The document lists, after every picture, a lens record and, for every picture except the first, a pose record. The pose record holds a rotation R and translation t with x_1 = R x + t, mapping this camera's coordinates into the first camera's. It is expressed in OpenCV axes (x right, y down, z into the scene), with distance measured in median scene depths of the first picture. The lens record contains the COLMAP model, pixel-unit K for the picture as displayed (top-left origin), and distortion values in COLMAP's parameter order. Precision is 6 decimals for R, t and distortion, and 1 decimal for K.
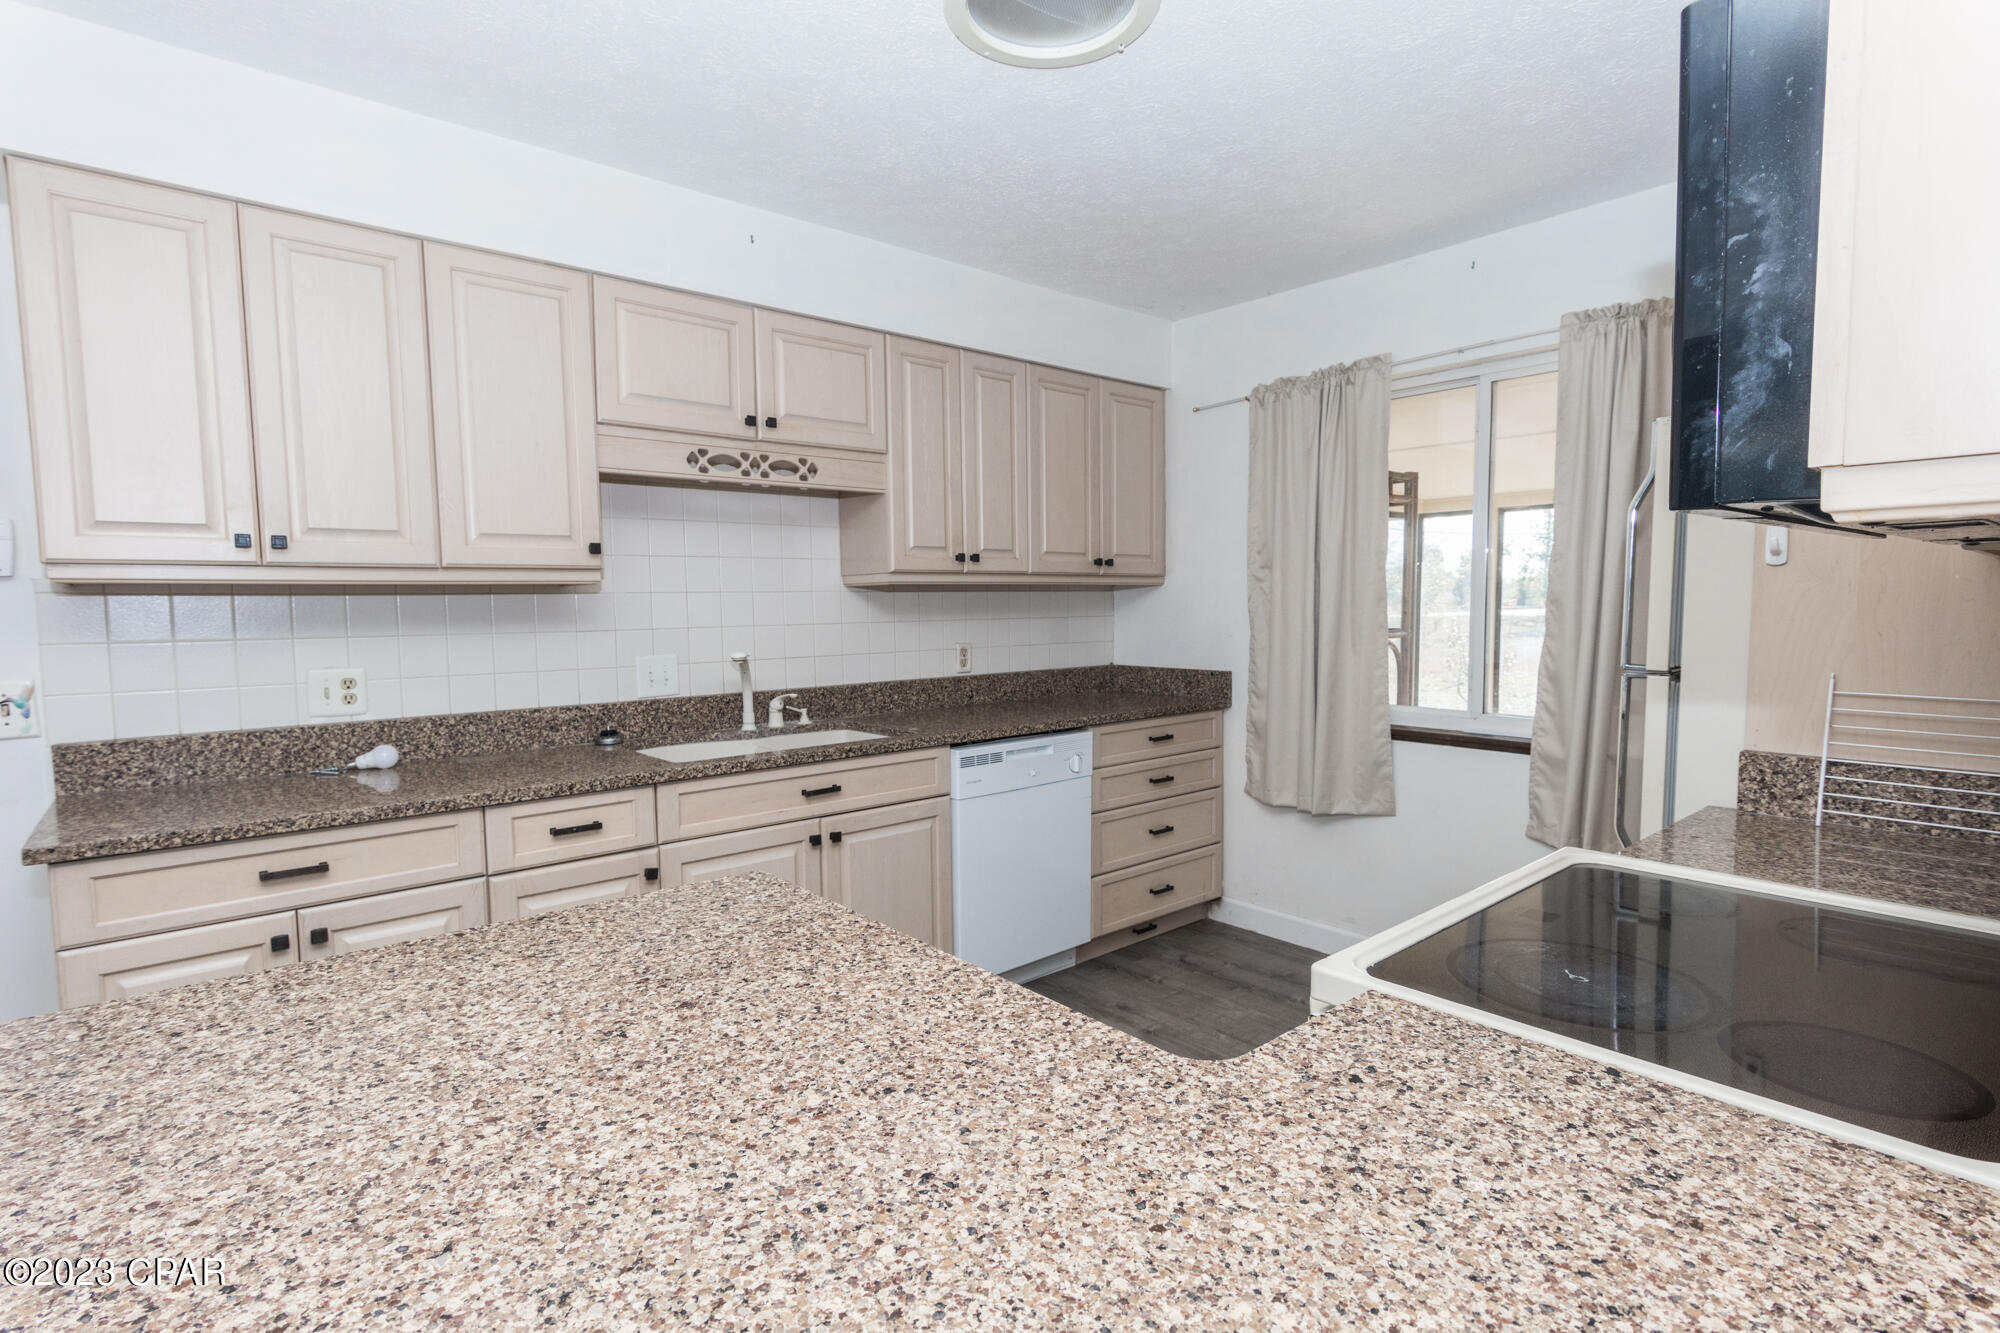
lens RADIAL K [[973.0, 0, 1007.9], [0, 973.0, 678.0], [0, 0, 1]] dist [-0.001119, 0.002063]
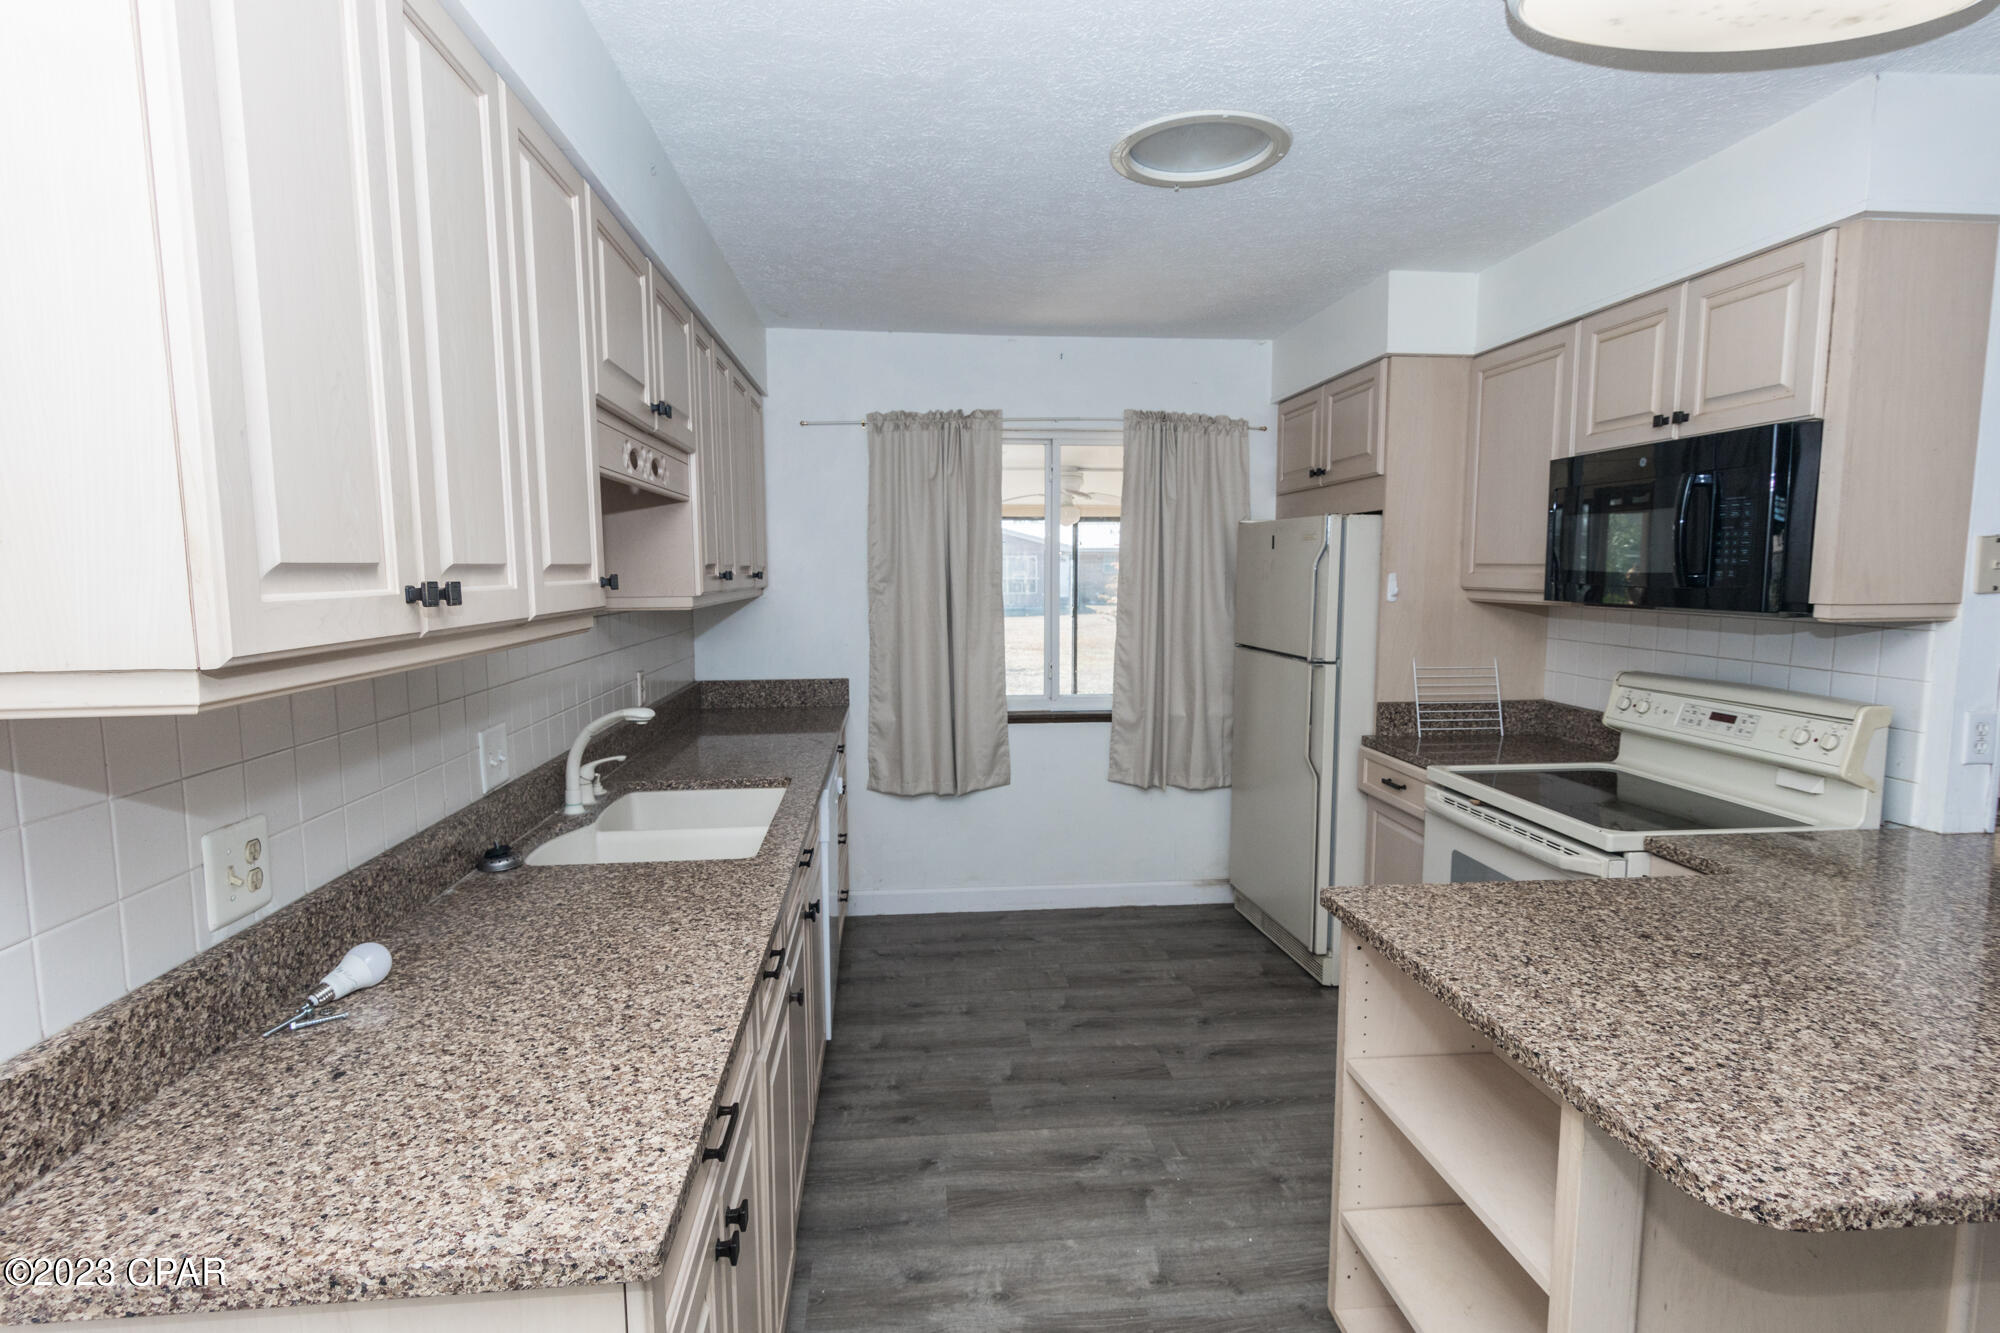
lens RADIAL K [[973.0, 0, 1049.3], [0, 973.0, 679.6], [0, 0, 1]] dist [-0.001119, 0.002063]
pose [[0.570295, -0.082186, 0.817318, -0.660059], [0.061720, 0.996457, 0.057133, -0.067815], [-0.819118, 0.017862, 0.573347, 0.278637]]
